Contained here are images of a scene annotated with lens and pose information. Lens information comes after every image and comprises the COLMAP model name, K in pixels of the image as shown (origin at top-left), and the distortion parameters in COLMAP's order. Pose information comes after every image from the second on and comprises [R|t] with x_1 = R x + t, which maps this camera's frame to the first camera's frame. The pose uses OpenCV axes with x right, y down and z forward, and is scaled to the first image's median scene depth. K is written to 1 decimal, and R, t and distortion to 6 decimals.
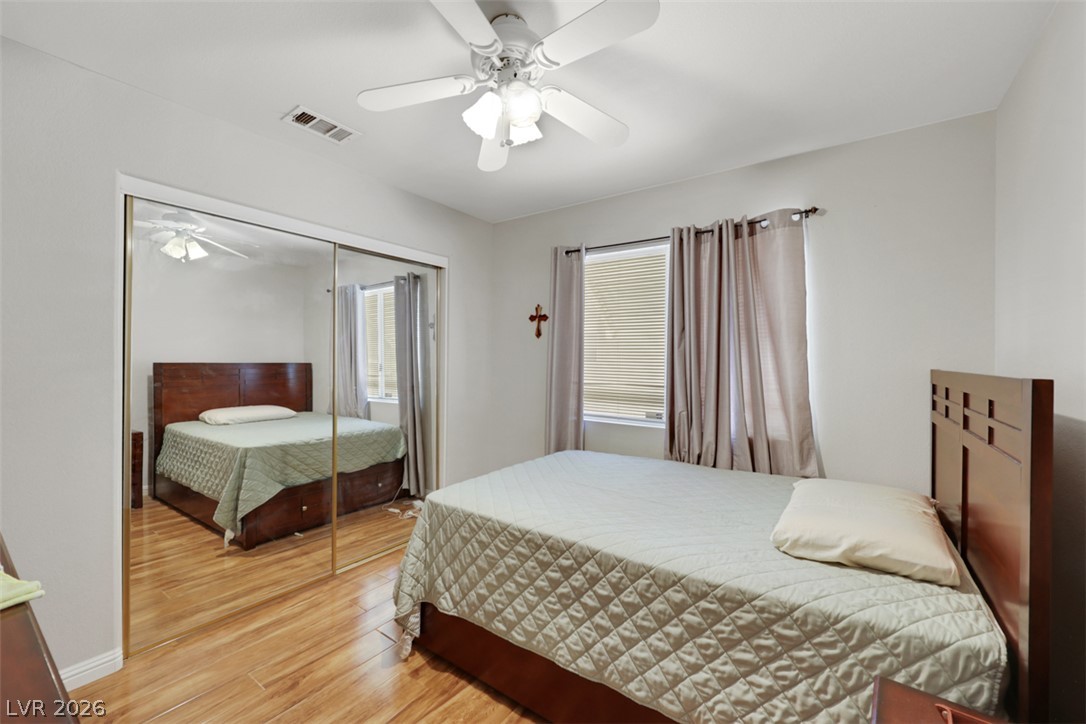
lens RADIAL K [[458.4, 0, 553.5], [0, 458.4, 362.2], [0, 0, 1]] dist [0.002141, -0.000274]
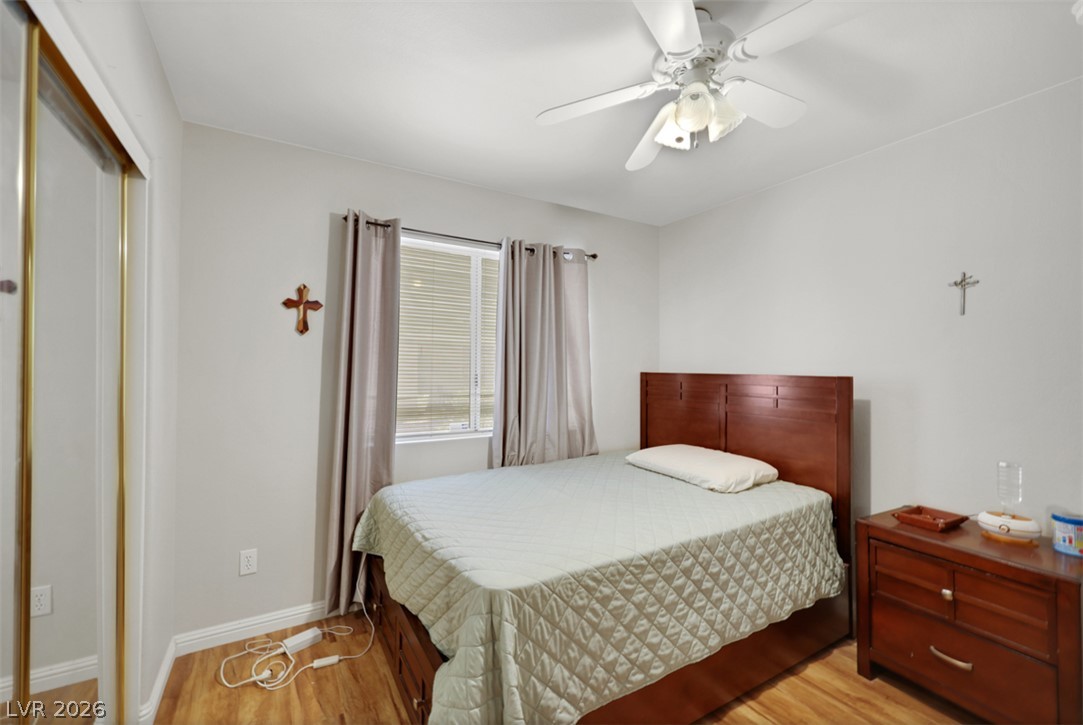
lens RADIAL K [[457.1, 0, 550.6], [0, 457.1, 358.1], [0, 0, 1]] dist [0.002141, -0.000274]
pose [[0.389767, 0.009433, 0.920865, -0.992262], [0.002097, 0.999936, -0.011131, -0.021235], [-0.920911, 0.006270, 0.389722, 0.815472]]
